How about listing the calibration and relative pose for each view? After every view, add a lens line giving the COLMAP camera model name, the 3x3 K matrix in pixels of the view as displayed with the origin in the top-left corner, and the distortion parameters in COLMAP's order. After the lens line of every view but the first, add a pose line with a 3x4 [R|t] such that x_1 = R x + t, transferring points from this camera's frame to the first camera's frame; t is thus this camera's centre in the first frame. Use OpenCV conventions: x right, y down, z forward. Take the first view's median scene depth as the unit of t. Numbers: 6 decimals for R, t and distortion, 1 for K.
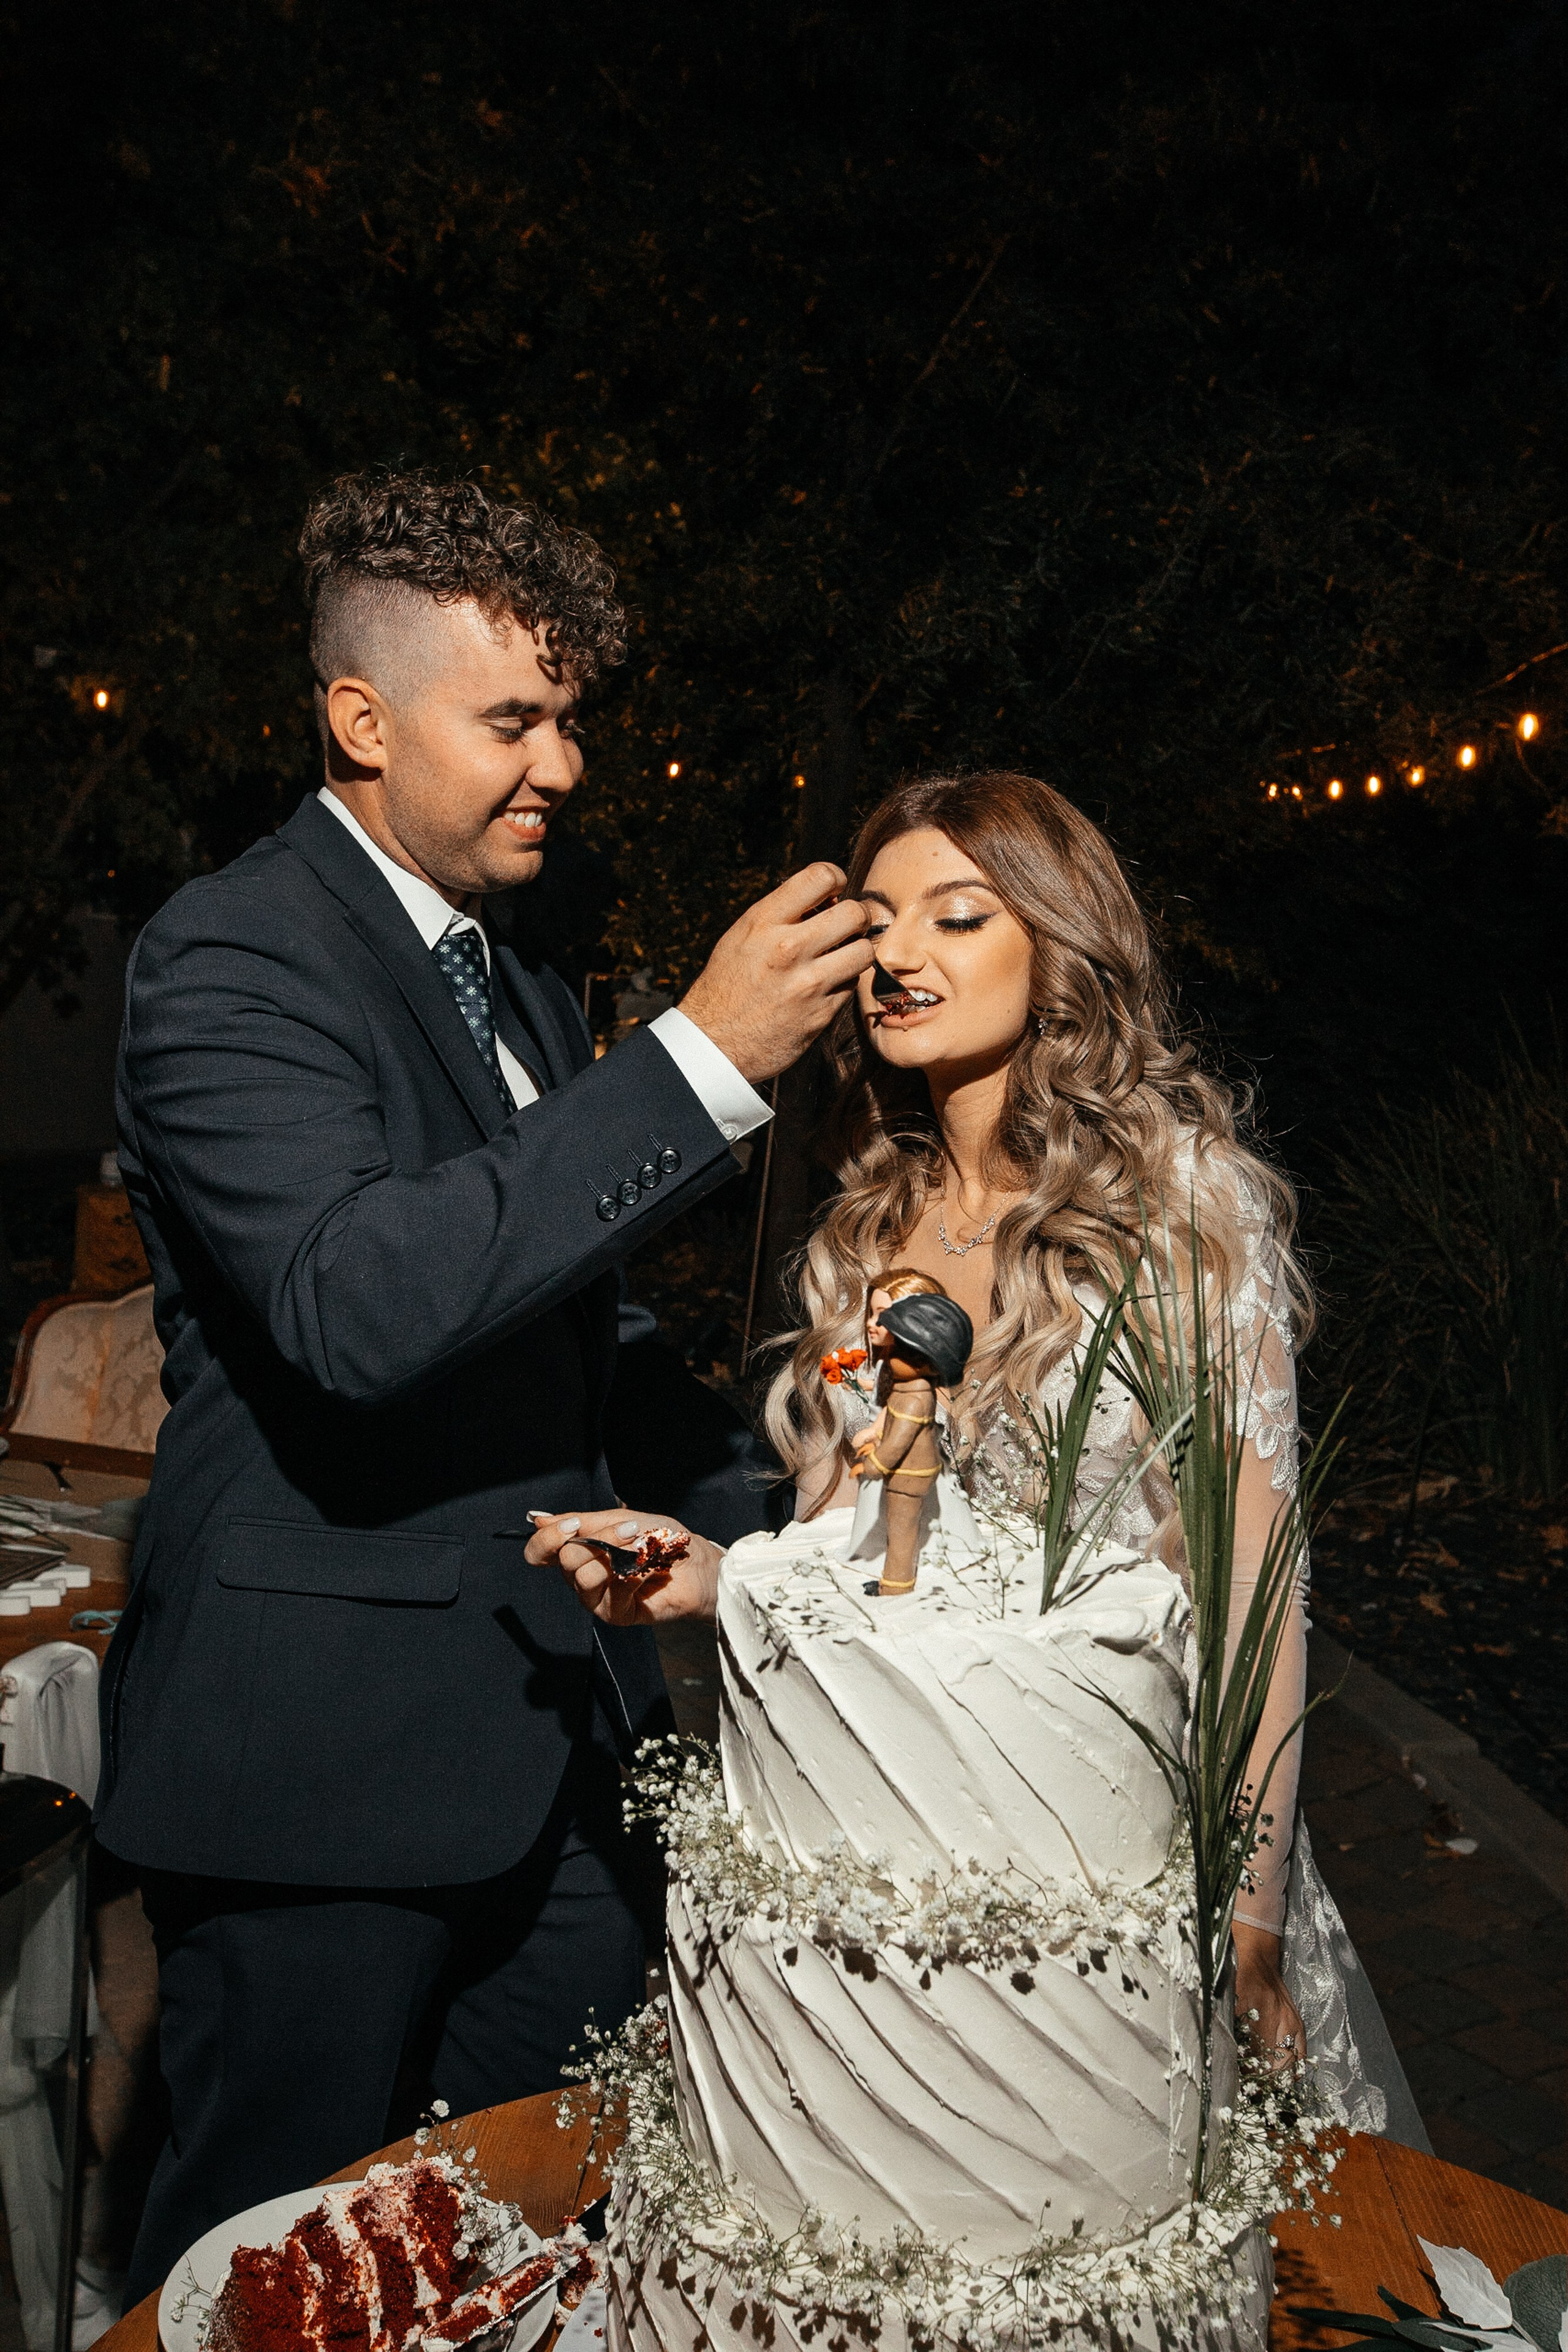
lens RADIAL K [[2233.9, 0, 797.7], [0, 2233.9, 1165.7], [0, 0, 1]] dist [0.056902, 0.000000]
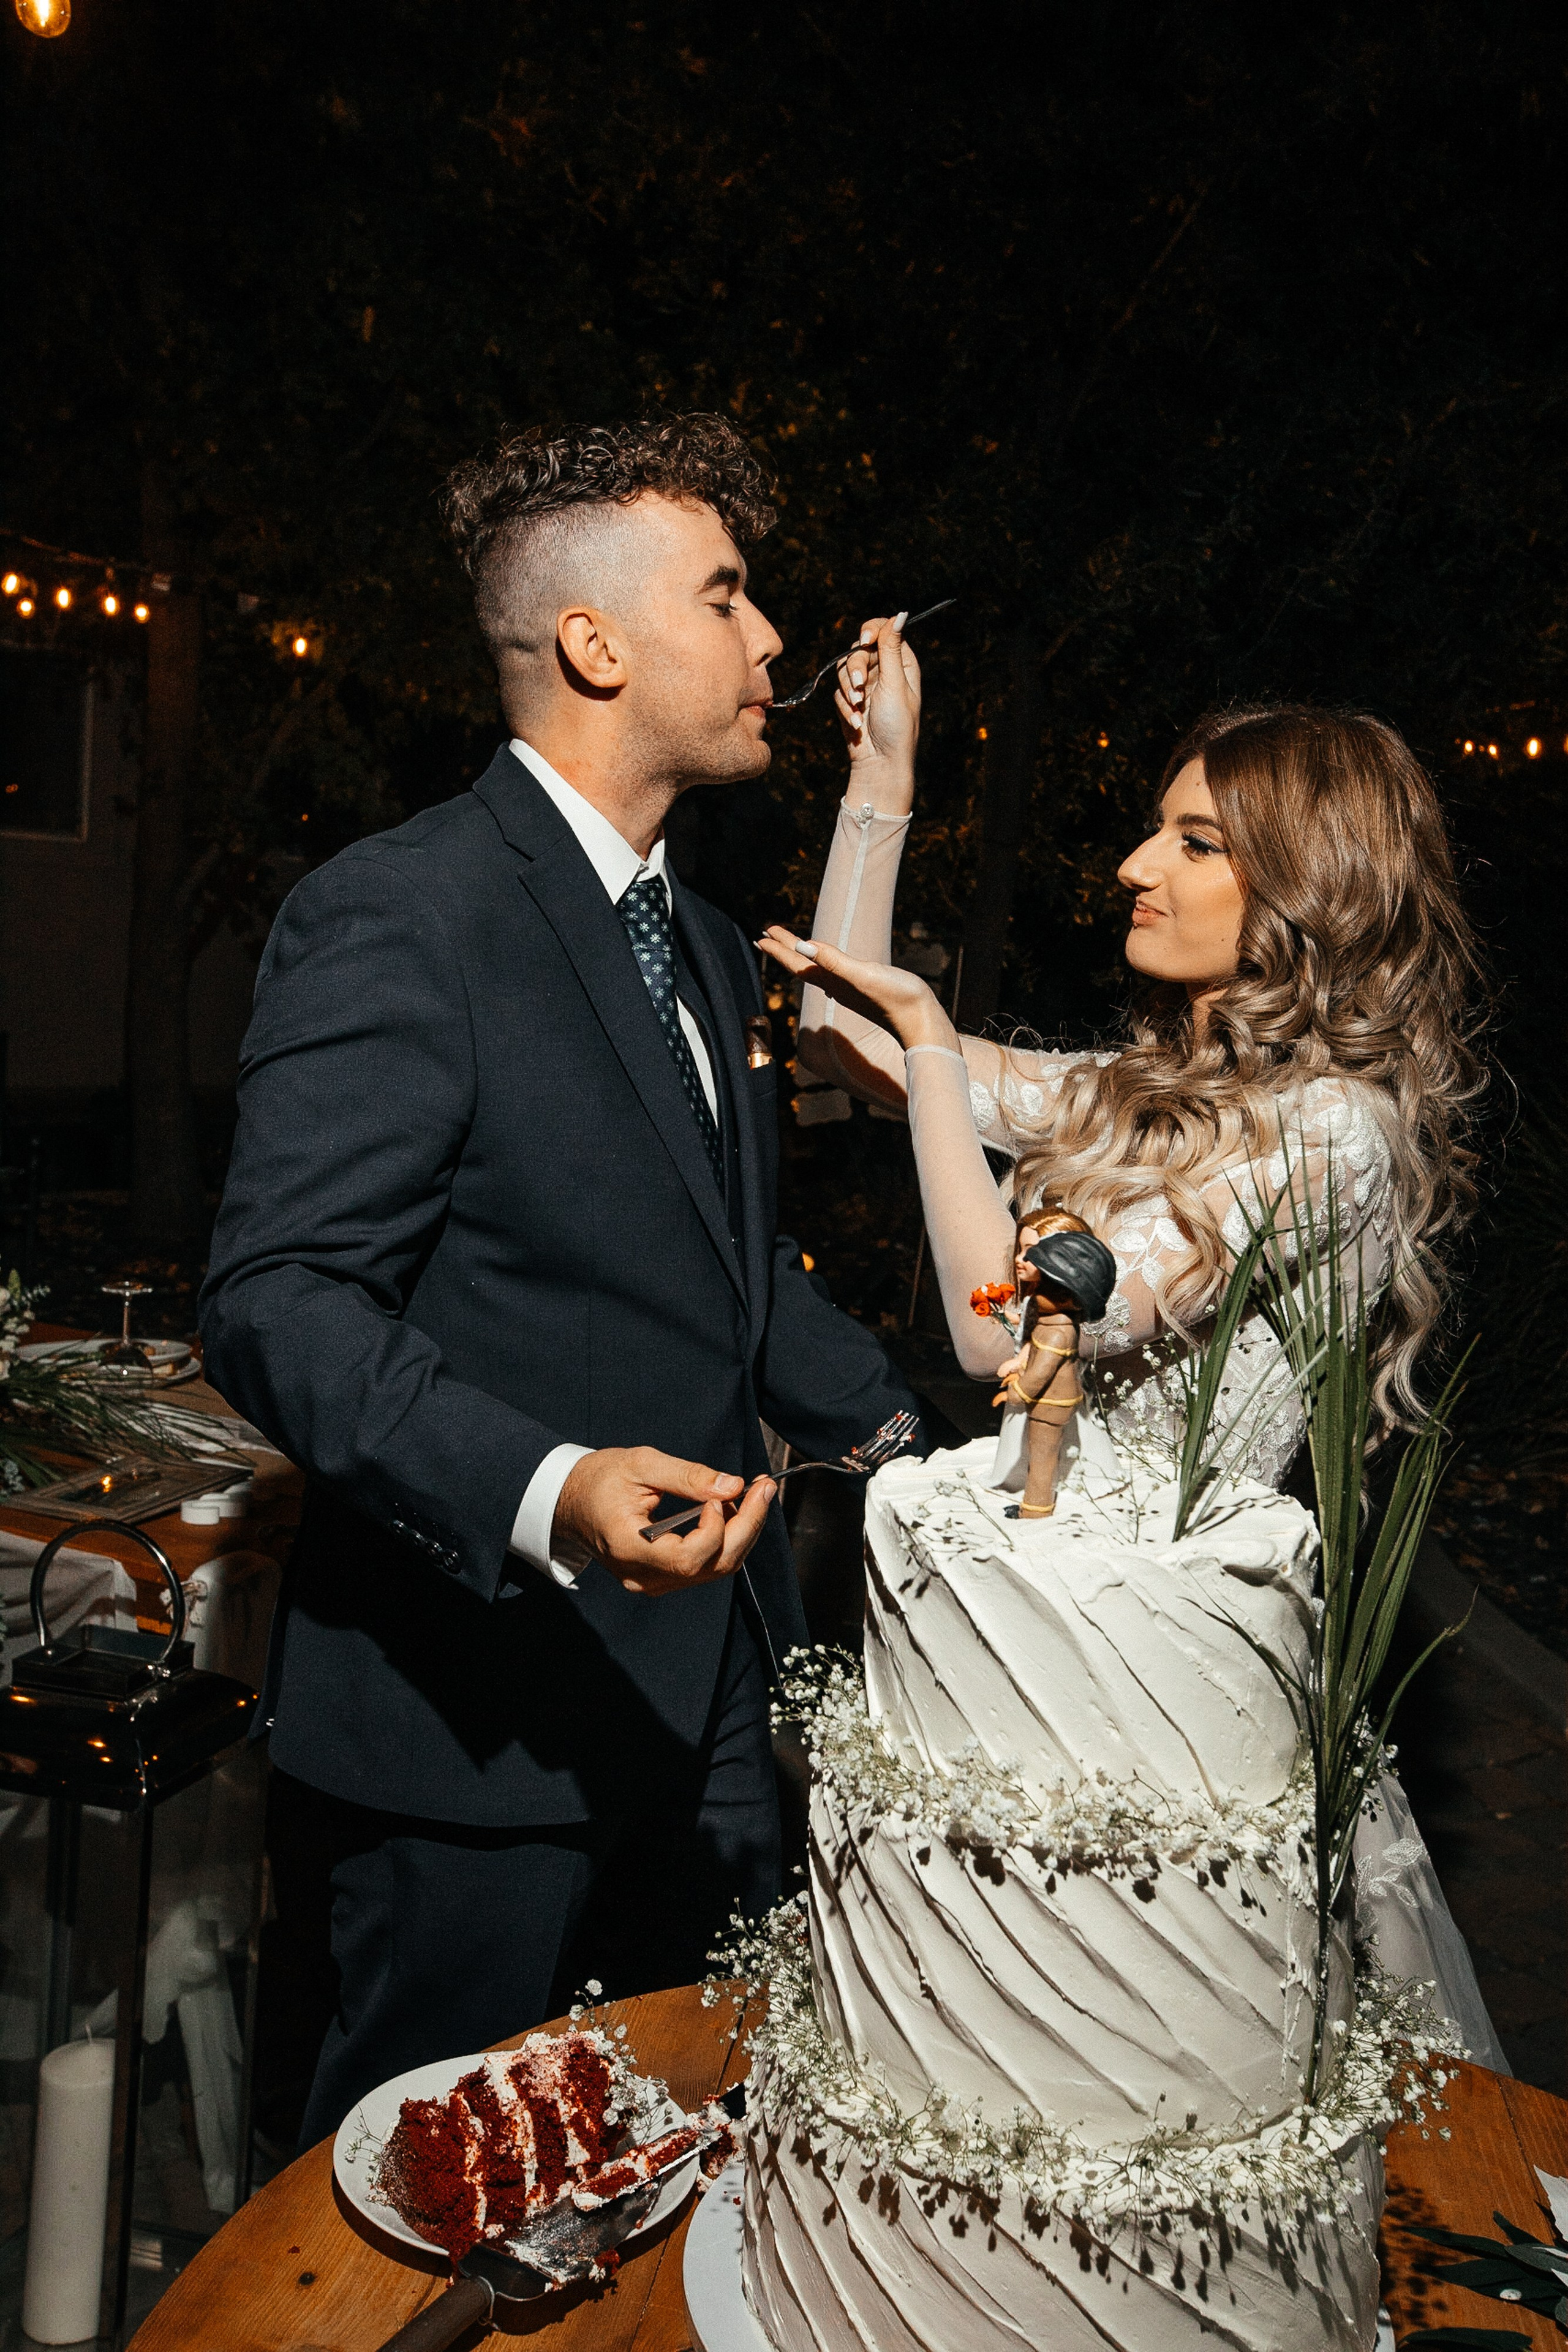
lens RADIAL K [[2233.9, 0, 794.8], [0, 2233.9, 1170.8], [0, 0, 1]] dist [0.056902, 0.000000]
pose [[0.996531, 0.027551, -0.078533, 0.002442], [-0.025731, 0.999379, 0.024085, 0.001781], [0.079148, -0.021980, 0.996621, -0.011482]]
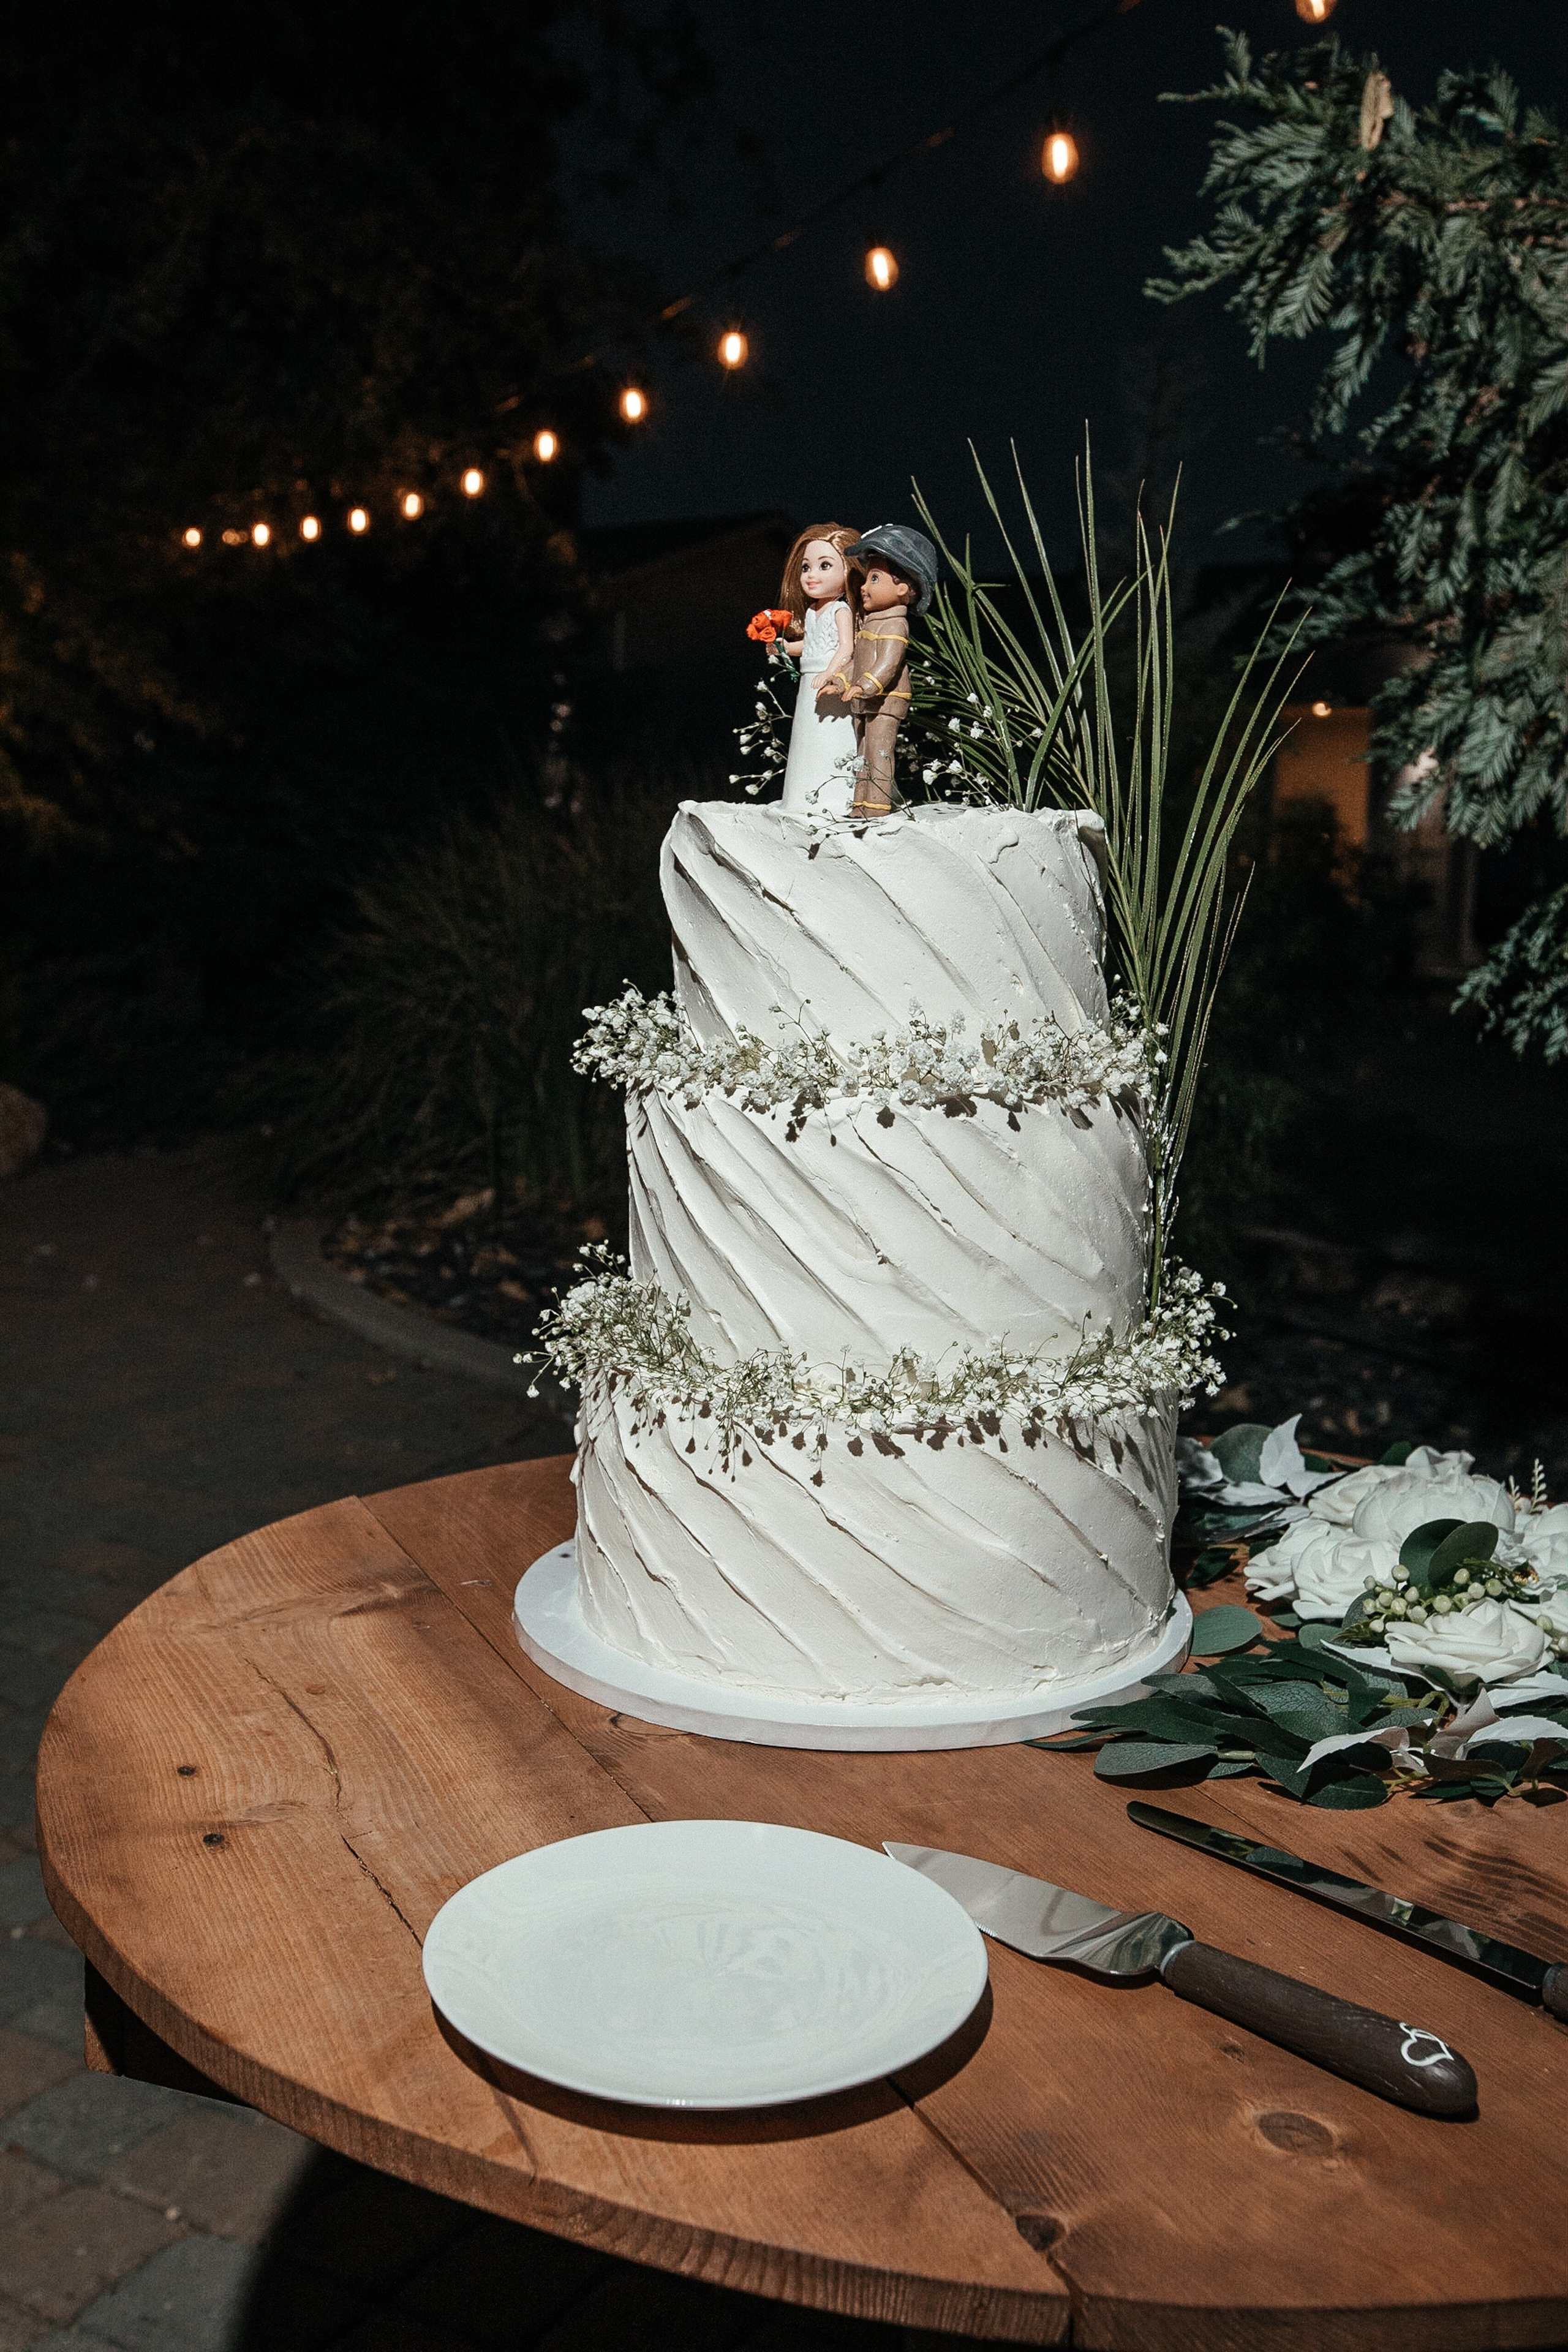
lens RADIAL K [[2233.9, 0, 762.8], [0, 2233.9, 1182.8], [0, 0, 1]] dist [0.056902, 0.000000]
pose [[0.886557, -0.091109, 0.453560, -0.124580], [0.050930, 0.993678, 0.100053, 0.062637], [-0.459808, -0.065603, 0.885592, 0.017736]]
